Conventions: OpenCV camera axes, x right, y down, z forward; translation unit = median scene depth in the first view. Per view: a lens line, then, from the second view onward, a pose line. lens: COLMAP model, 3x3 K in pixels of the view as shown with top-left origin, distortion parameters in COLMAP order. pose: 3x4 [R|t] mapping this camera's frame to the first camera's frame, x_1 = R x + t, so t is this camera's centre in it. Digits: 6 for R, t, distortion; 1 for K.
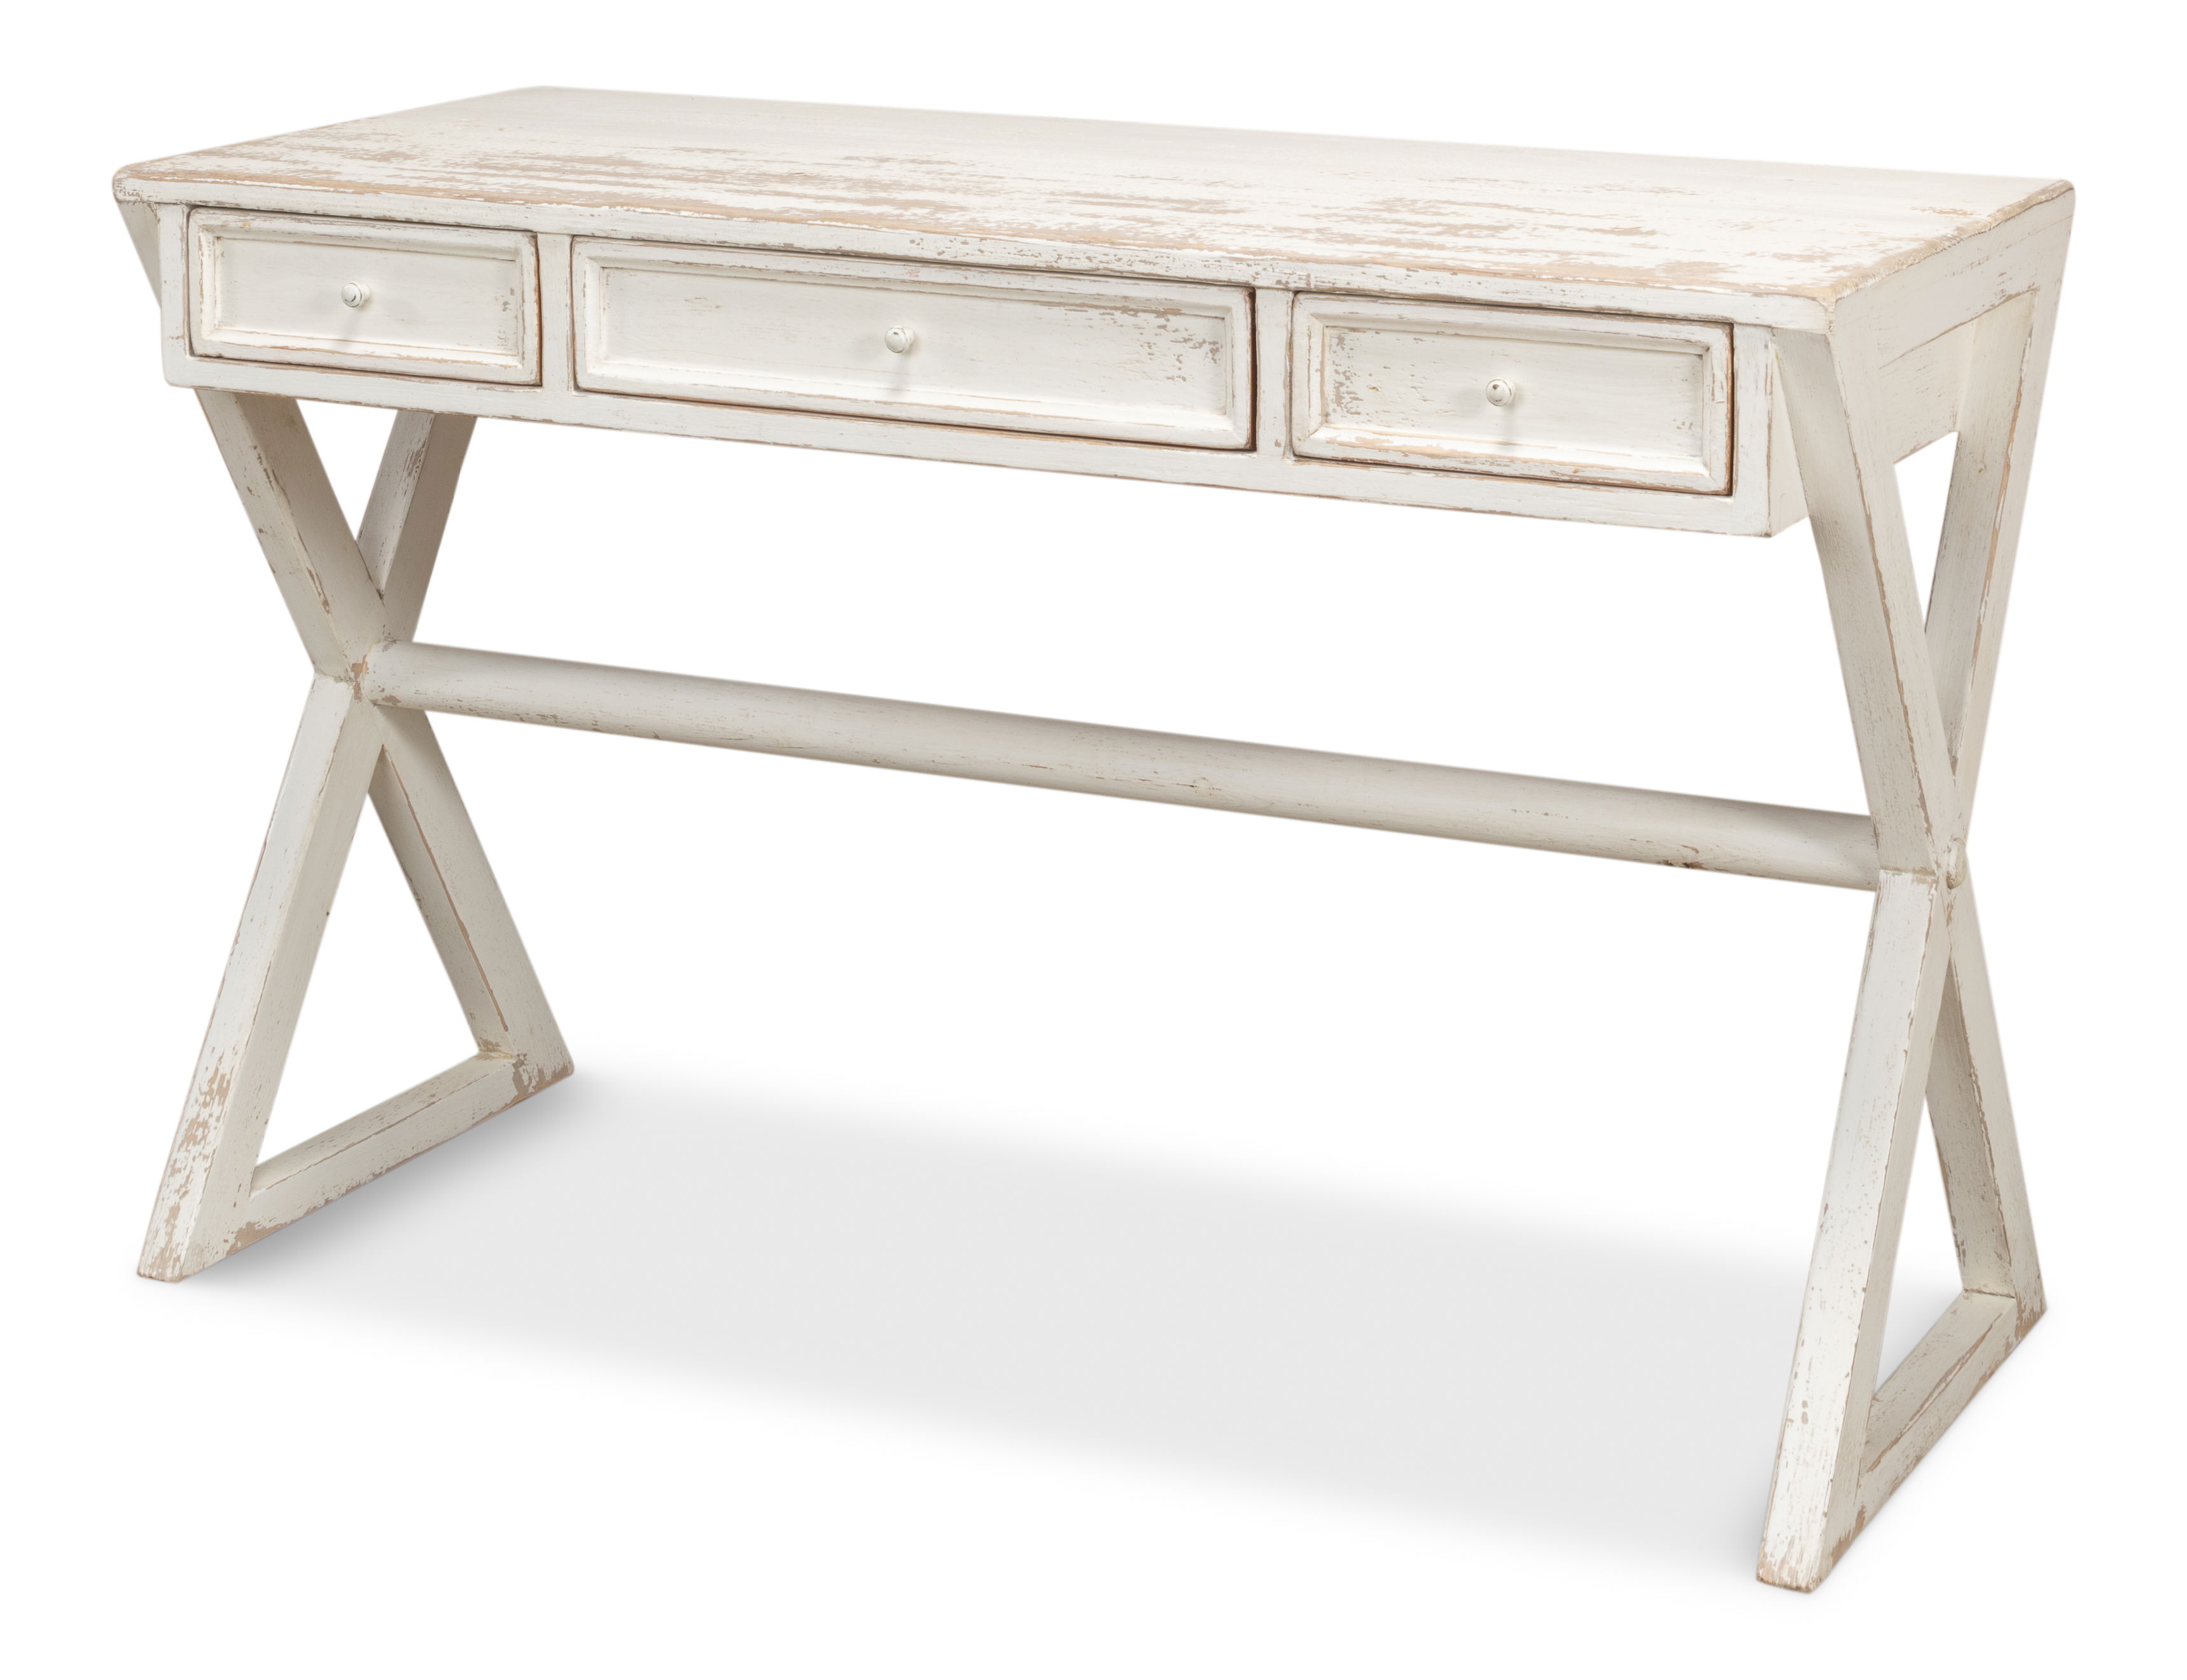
lens RADIAL K [[4984.9, 0, 1086.6], [0, 4984.9, 414.3], [0, 0, 1]] dist [0.027537, -0.256612]
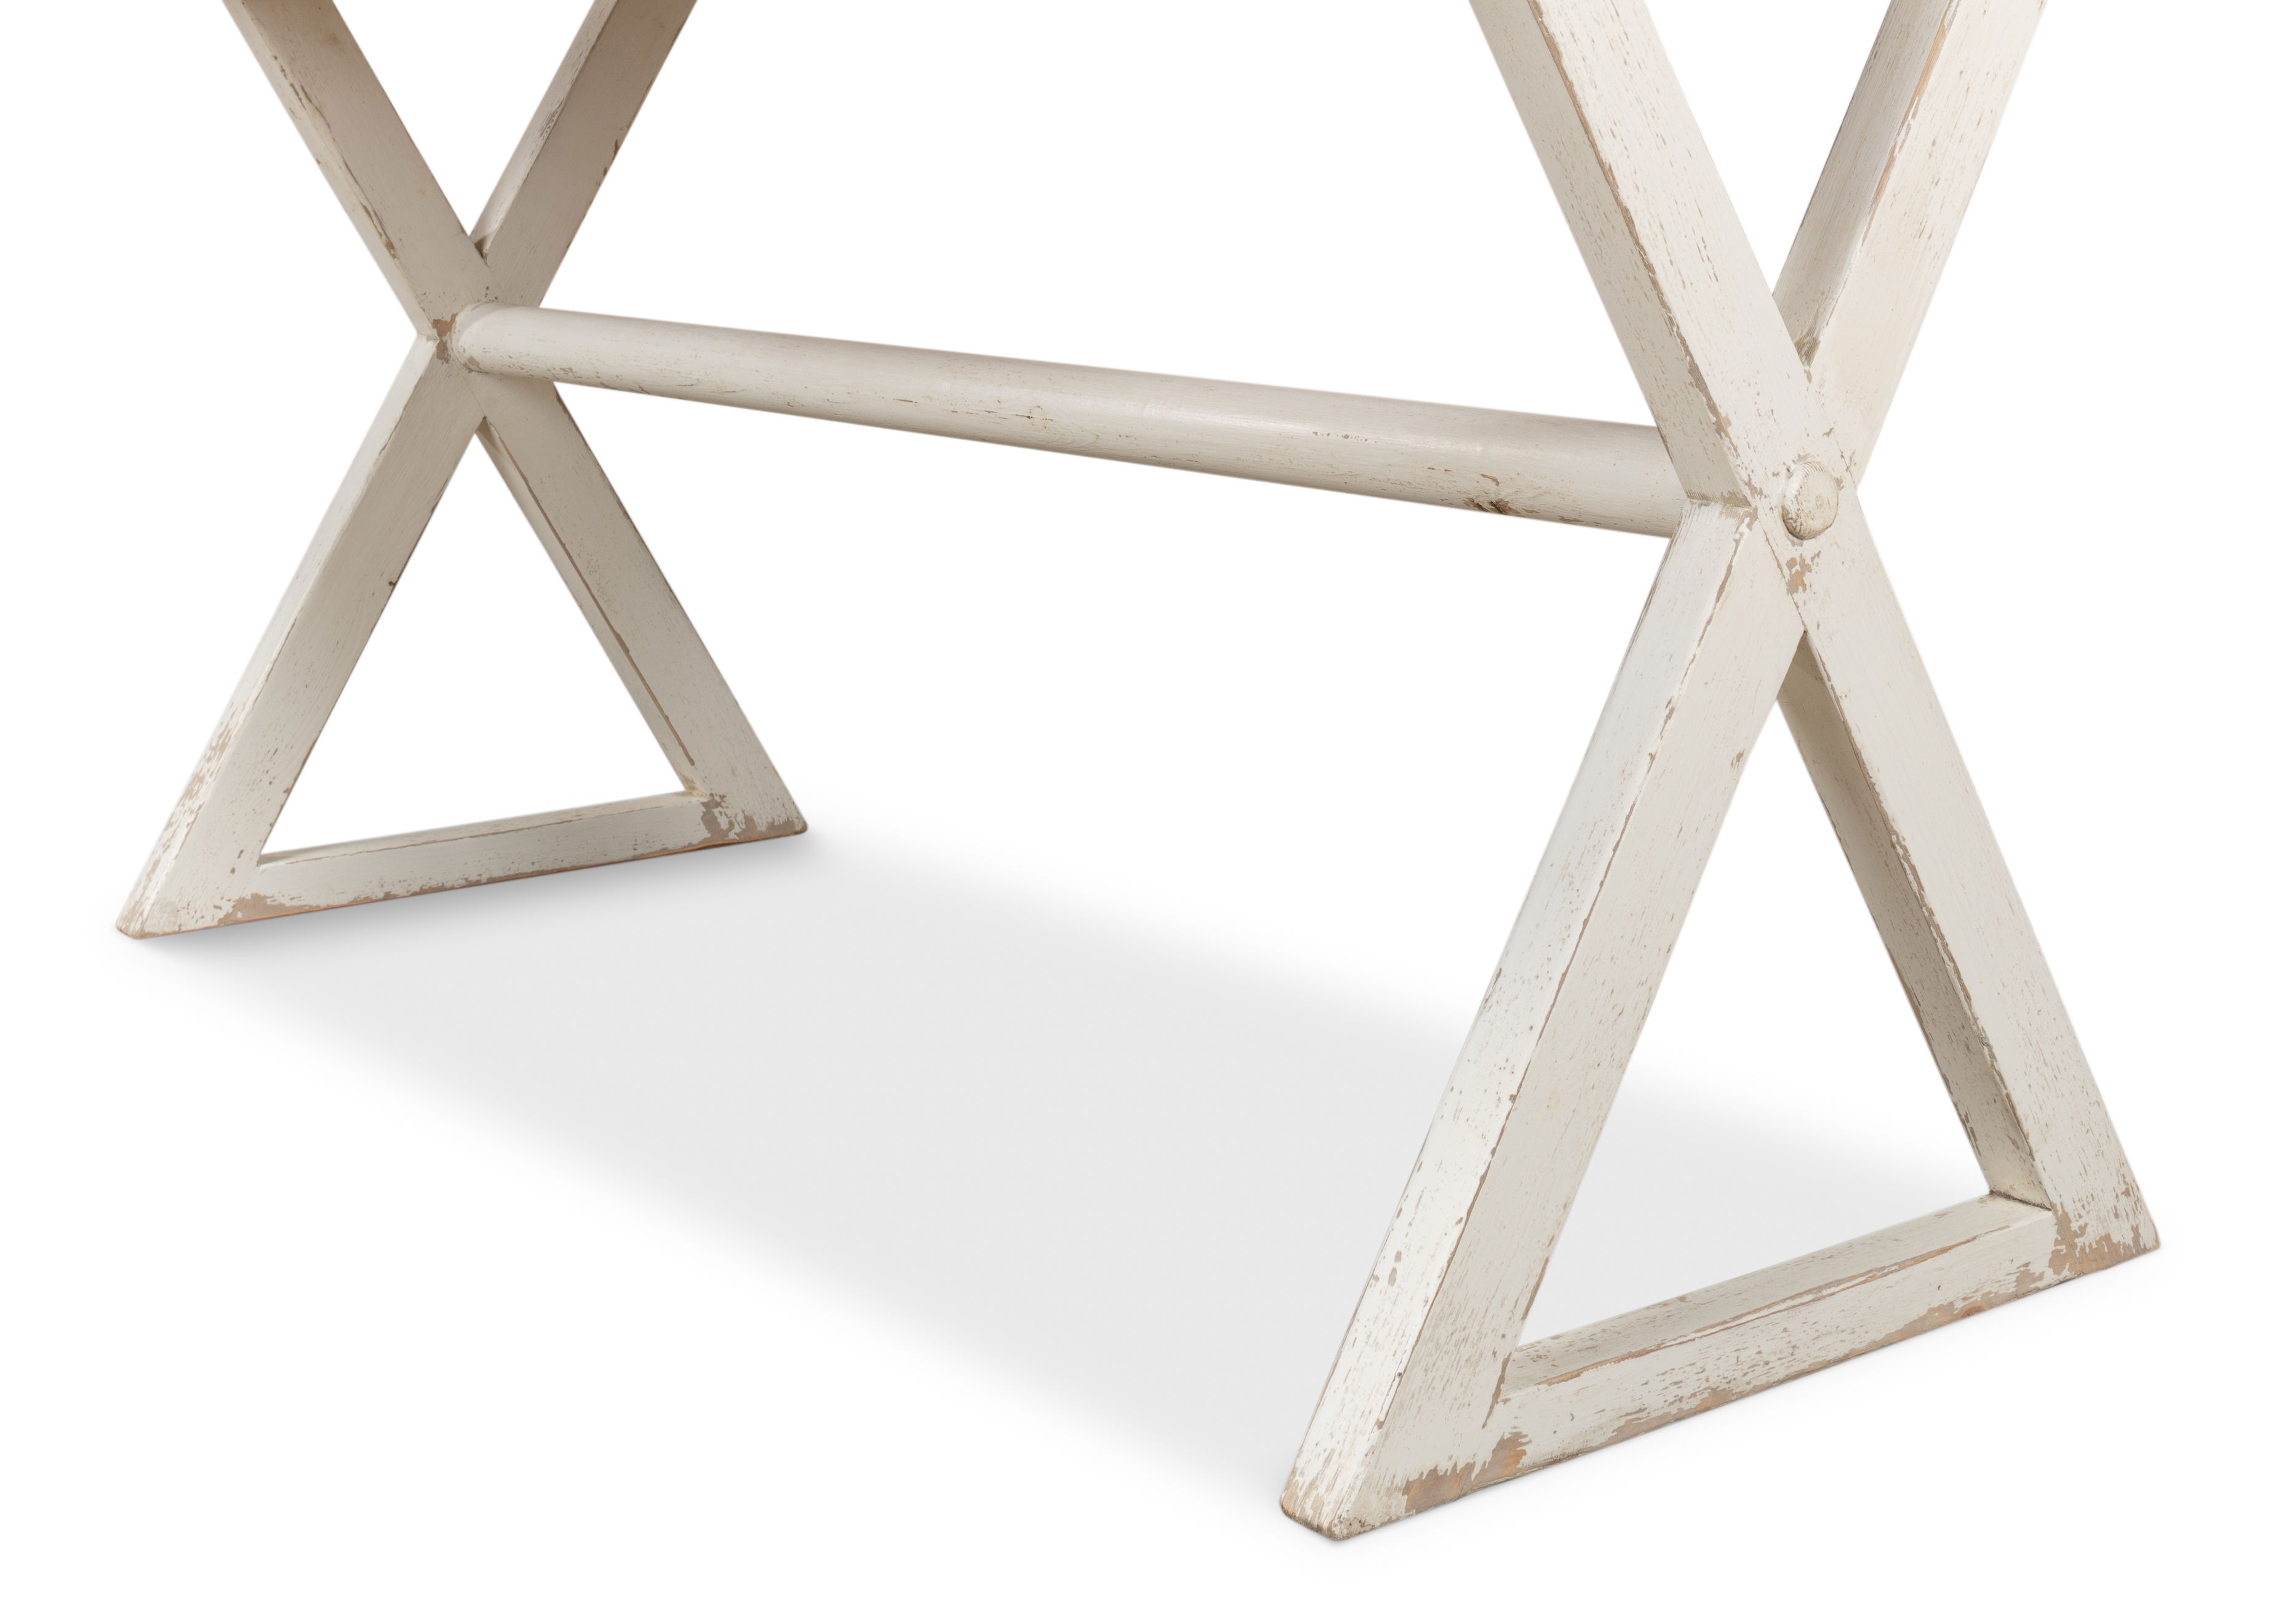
lens RADIAL K [[3475.5, 0, 1132.4], [0, 3475.5, 386.7], [0, 0, 1]] dist [-0.112718, 0.103784]
pose [[0.898185, 0.034665, -0.438249, 0.276199], [-0.074129, 0.994554, -0.073258, 0.107993], [0.433322, 0.098287, 0.895863, 0.508188]]
